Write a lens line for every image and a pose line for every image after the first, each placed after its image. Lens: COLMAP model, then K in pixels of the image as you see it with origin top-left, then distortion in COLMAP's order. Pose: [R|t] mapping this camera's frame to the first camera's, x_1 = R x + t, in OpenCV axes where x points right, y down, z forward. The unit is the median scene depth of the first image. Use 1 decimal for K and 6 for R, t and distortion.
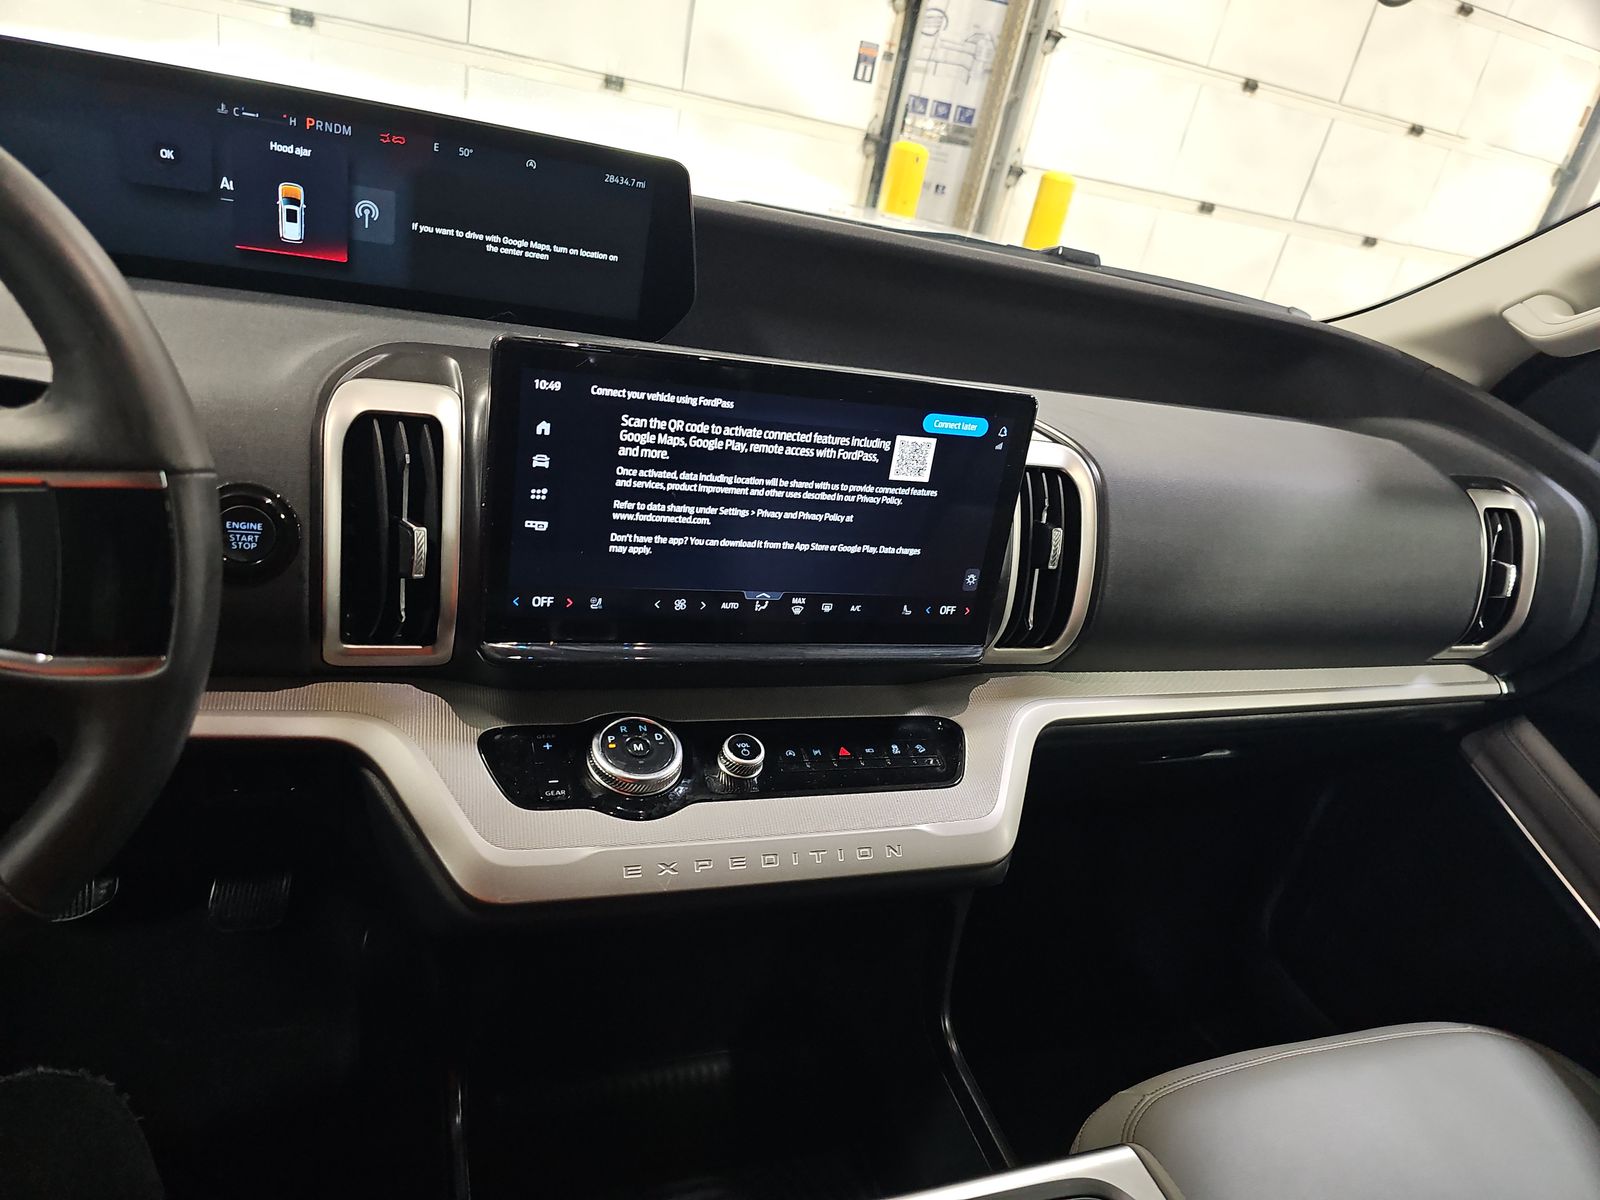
lens RADIAL K [[1072.2, 0, 764.8], [0, 1072.2, 624.5], [0, 0, 1]] dist [0.024525, -0.032442]
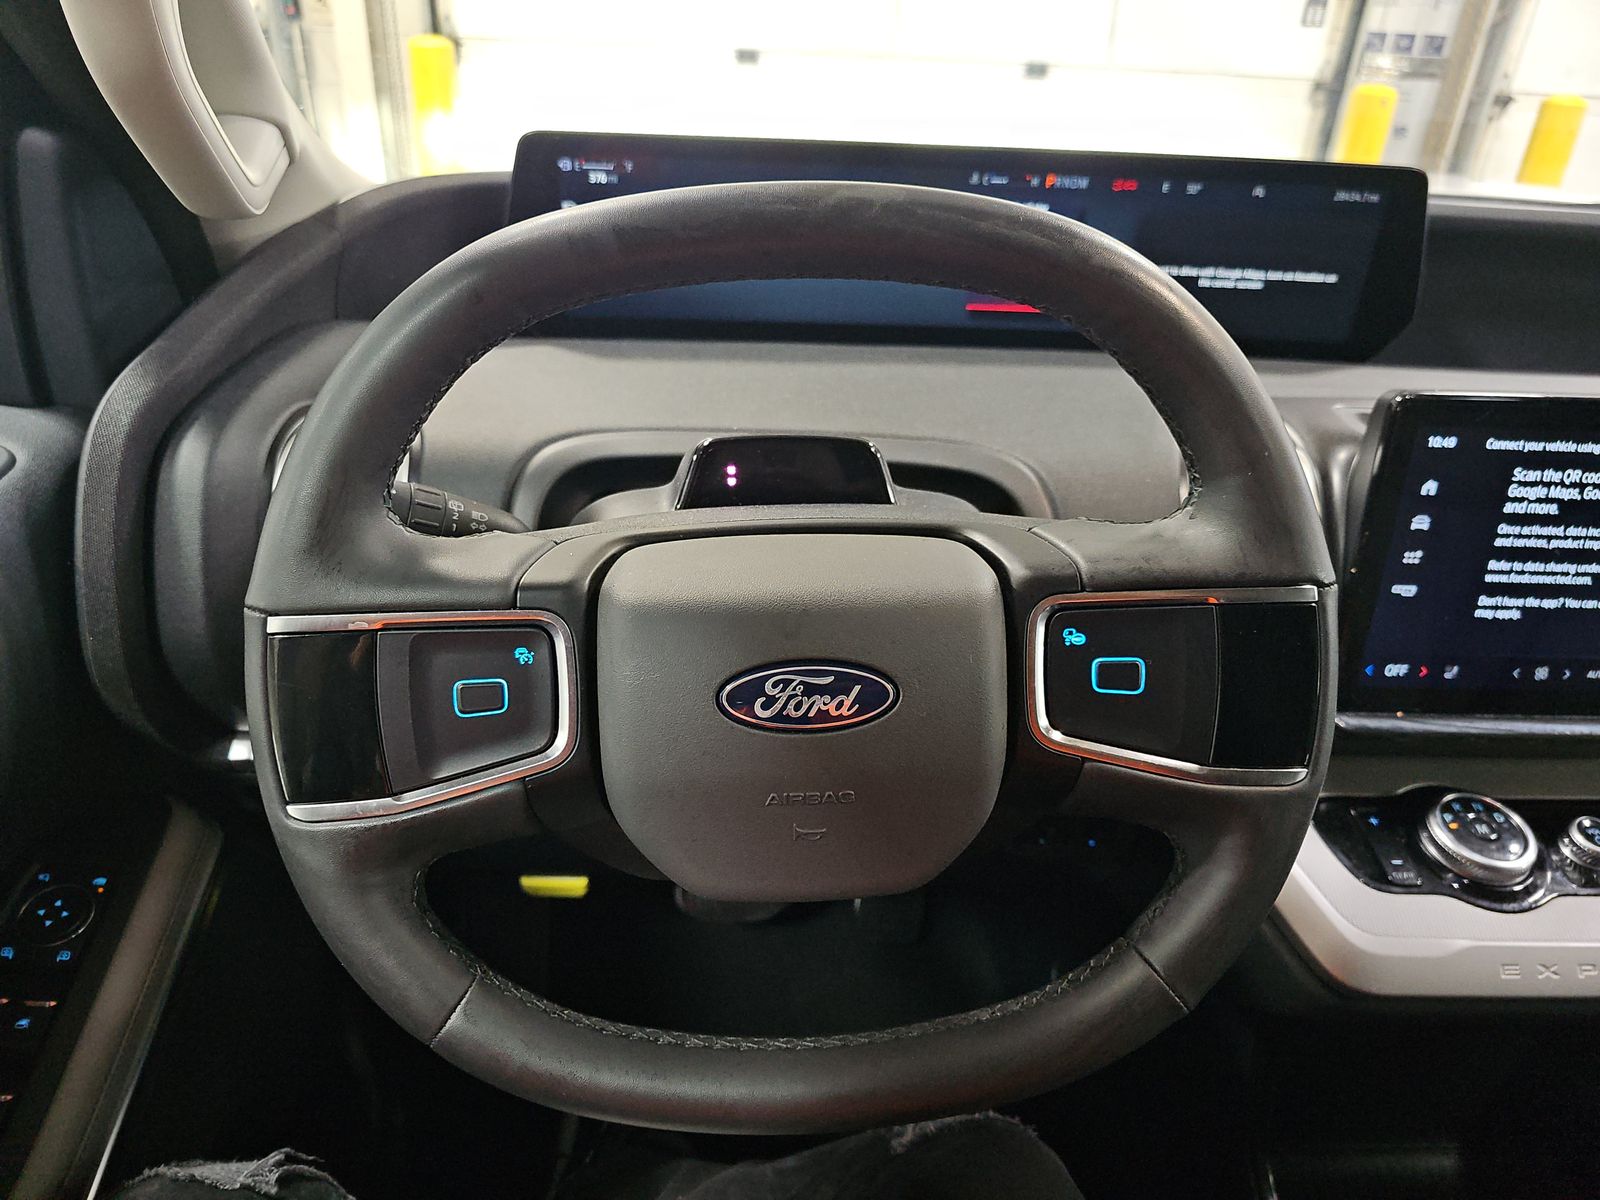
lens RADIAL K [[1072.2, 0, 763.6], [0, 1072.2, 619.6], [0, 0, 1]] dist [0.024525, -0.032442]
pose [[0.943466, 0.008782, -0.331354, -0.406561], [-0.007721, 0.999960, 0.004517, -0.063823], [0.331381, -0.001703, 0.943496, -0.061777]]
